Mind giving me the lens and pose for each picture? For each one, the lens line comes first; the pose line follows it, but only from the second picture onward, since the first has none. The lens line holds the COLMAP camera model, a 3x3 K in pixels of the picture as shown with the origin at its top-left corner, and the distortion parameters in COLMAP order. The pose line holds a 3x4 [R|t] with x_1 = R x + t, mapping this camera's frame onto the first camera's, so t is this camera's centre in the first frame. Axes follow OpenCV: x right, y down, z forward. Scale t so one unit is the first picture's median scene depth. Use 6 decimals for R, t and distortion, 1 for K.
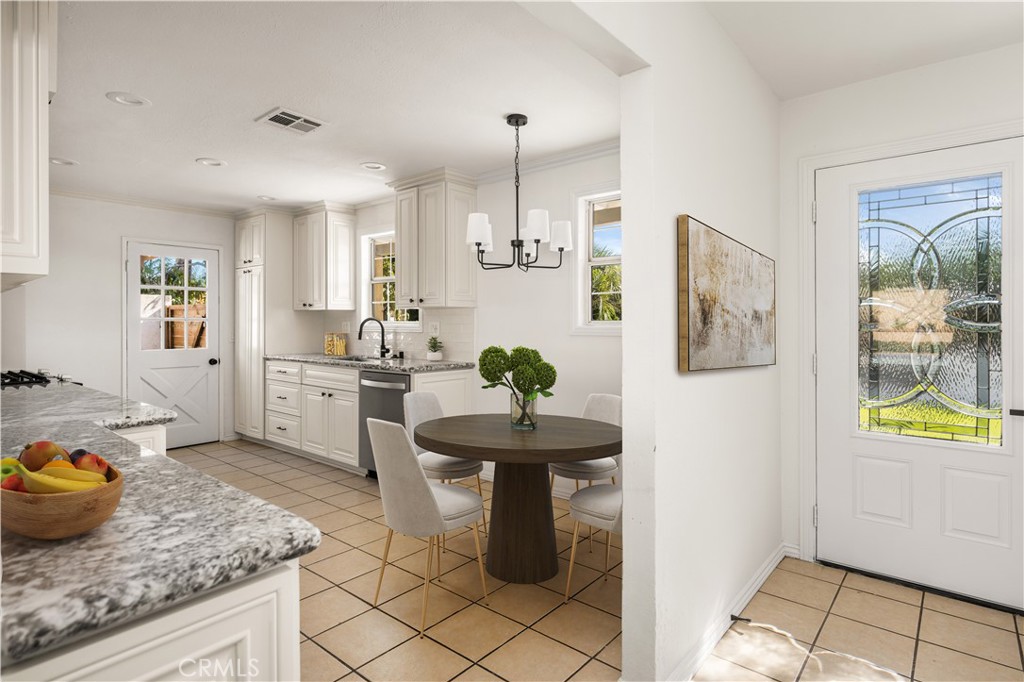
lens RADIAL K [[537.9, 0, 514.9], [0, 537.9, 340.3], [0, 0, 1]] dist [-0.003545, -0.000296]
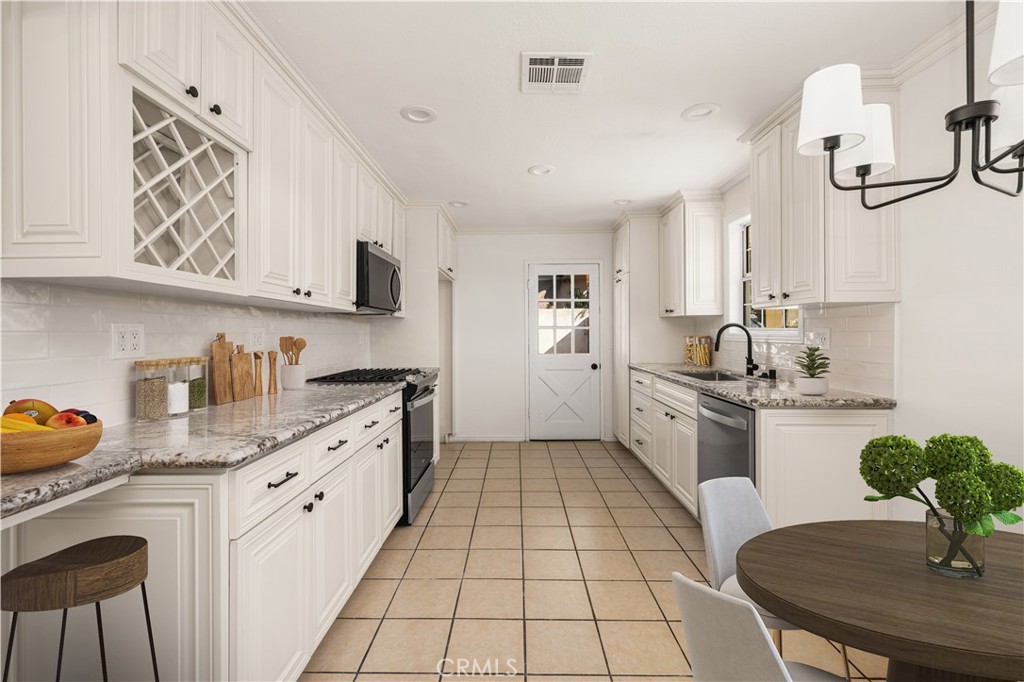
lens RADIAL K [[438.0, 0, 511.8], [0, 438.0, 332.8], [0, 0, 1]] dist [-0.002481, 0.000565]
pose [[0.630481, -0.000182, -0.776205, 0.024214], [-0.020897, 0.999634, -0.017208, -0.010737], [0.775924, 0.027070, 0.630246, 0.345072]]
